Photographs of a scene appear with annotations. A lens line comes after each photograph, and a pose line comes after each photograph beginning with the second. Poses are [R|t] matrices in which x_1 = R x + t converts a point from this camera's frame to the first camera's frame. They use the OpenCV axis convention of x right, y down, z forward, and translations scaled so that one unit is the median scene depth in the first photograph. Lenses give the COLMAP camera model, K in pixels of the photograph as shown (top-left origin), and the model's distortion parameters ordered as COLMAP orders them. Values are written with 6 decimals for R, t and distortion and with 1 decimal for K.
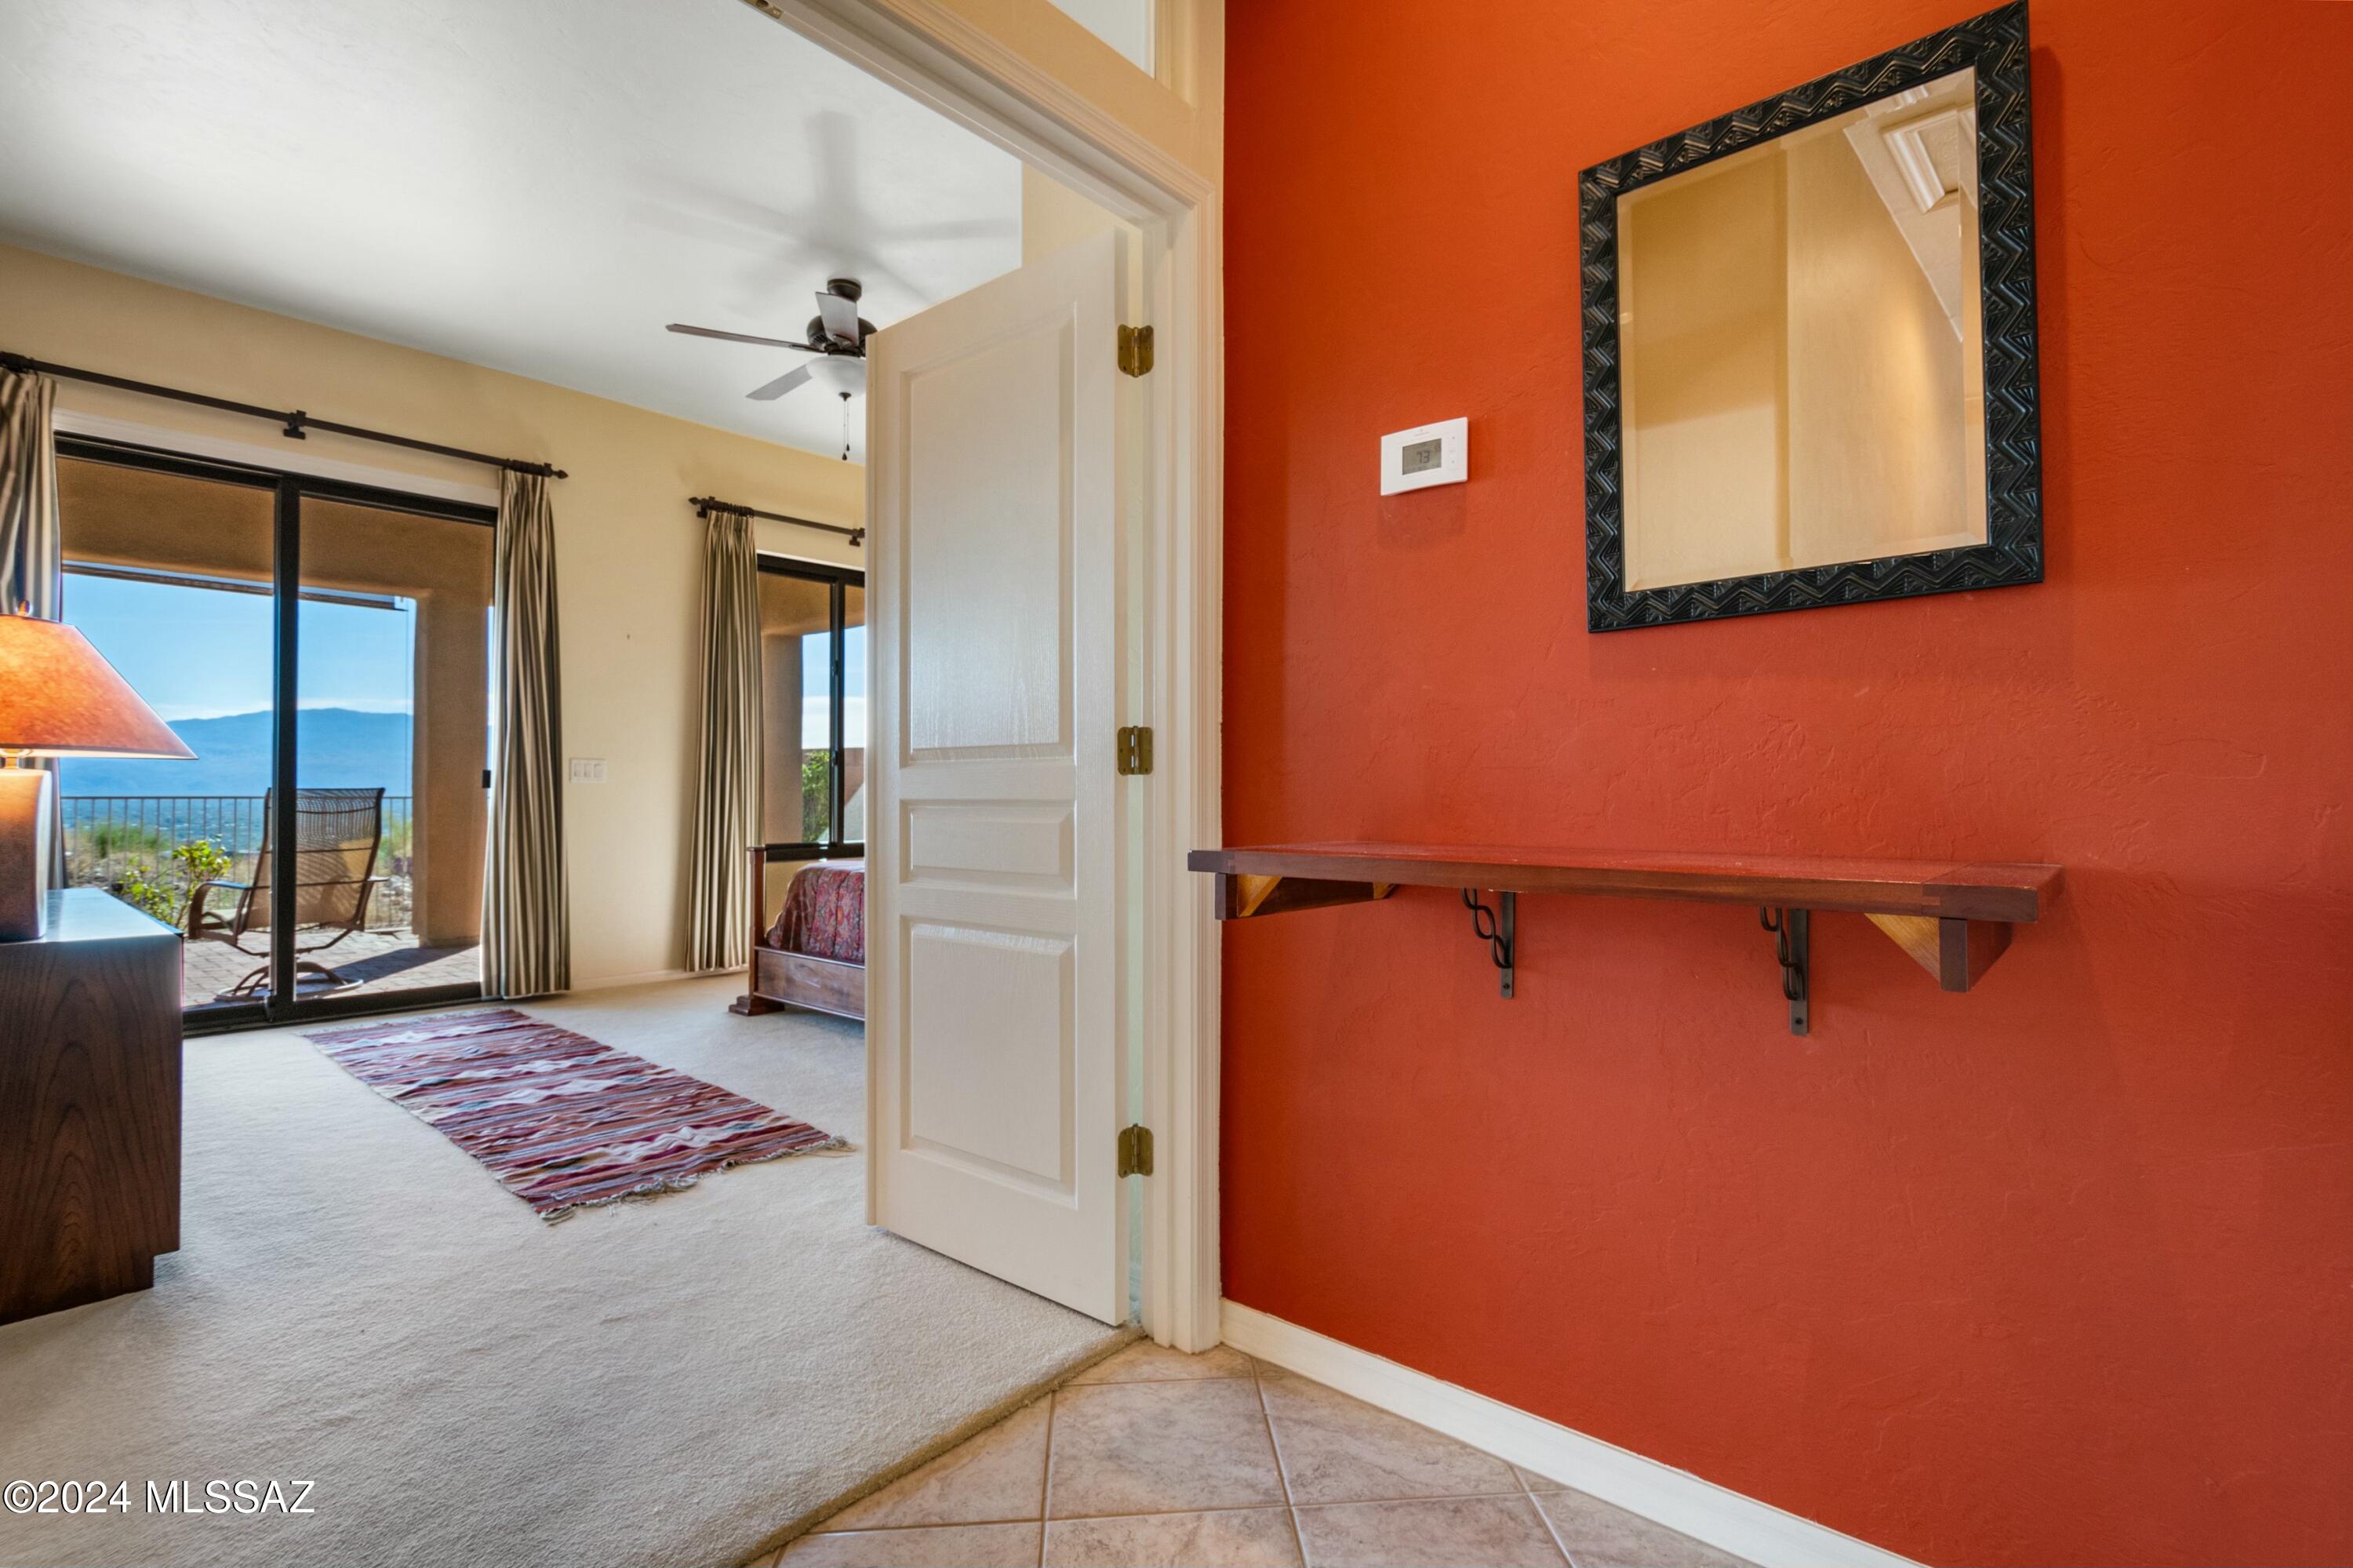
lens RADIAL K [[1125.5, 0, 1184.0], [0, 1125.5, 779.7], [0, 0, 1]] dist [0.004007, -0.004932]
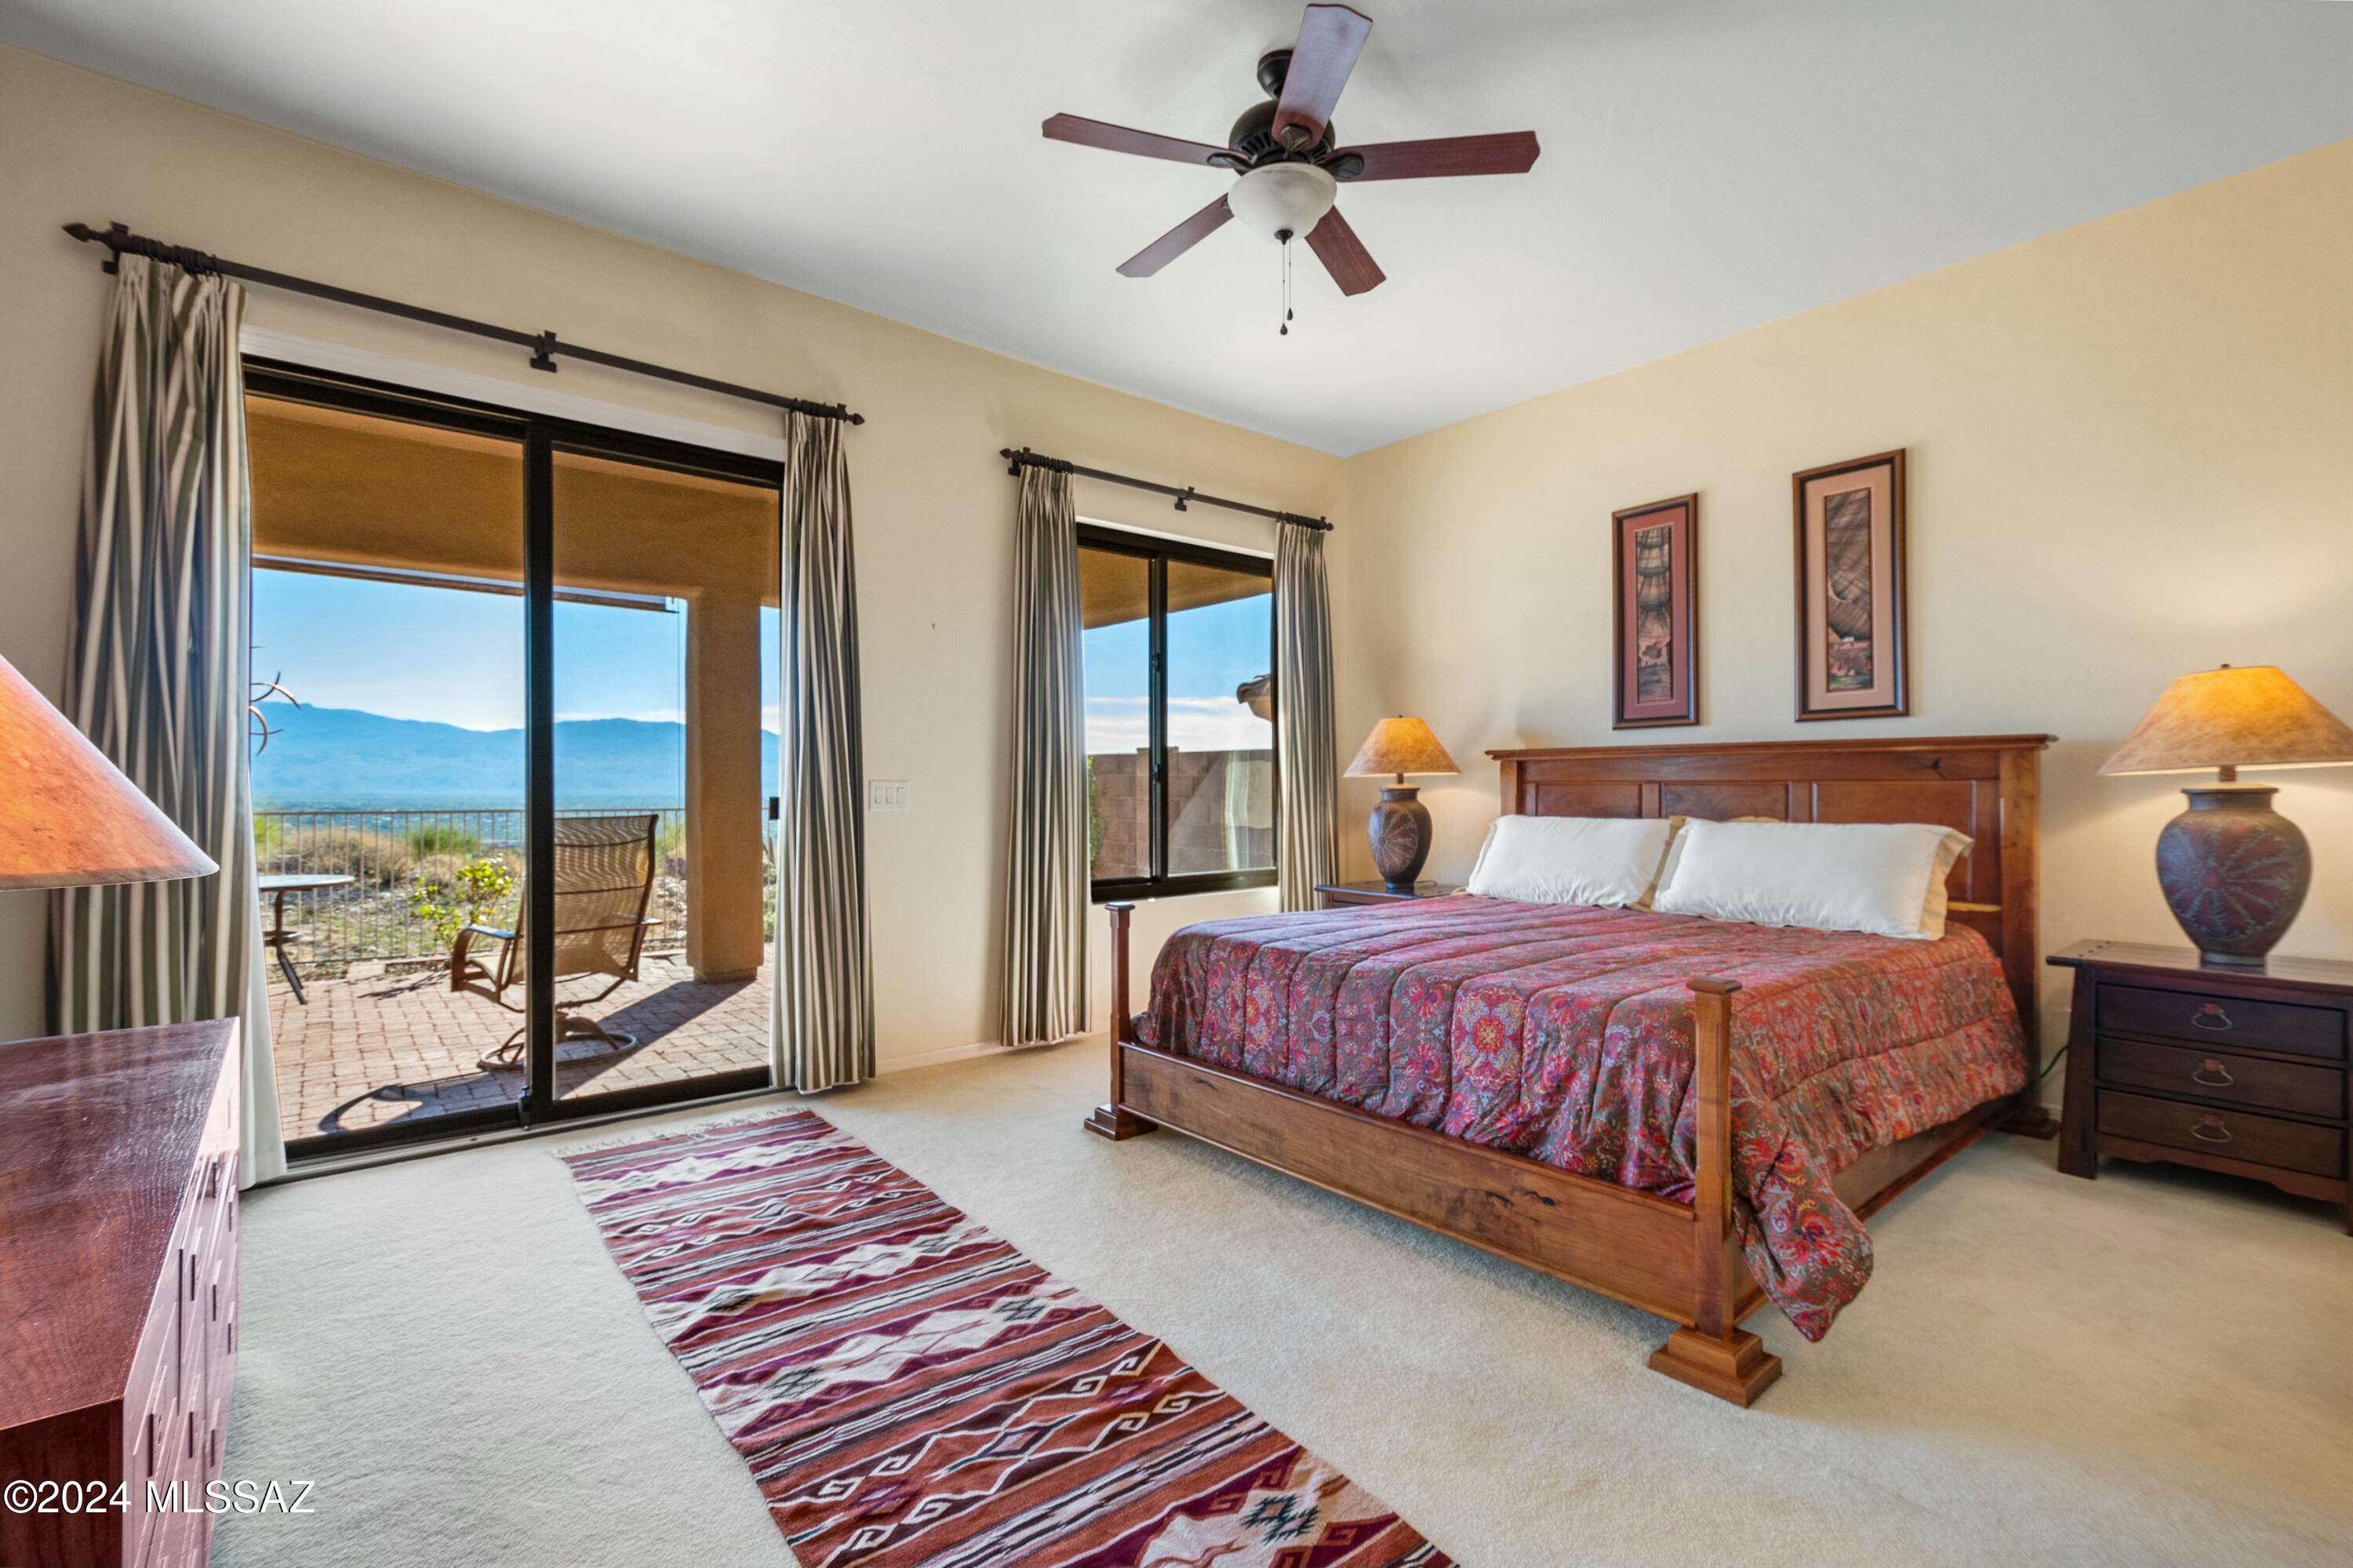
lens RADIAL K [[1057.2, 0, 1174.6], [0, 1057.2, 788.3], [0, 0, 1]] dist [0.002189, -0.000662]
pose [[0.986495, -0.002639, -0.163771, -0.221491], [0.004973, 0.999892, 0.013844, -0.023817], [0.163717, -0.014471, 0.986401, 0.315821]]
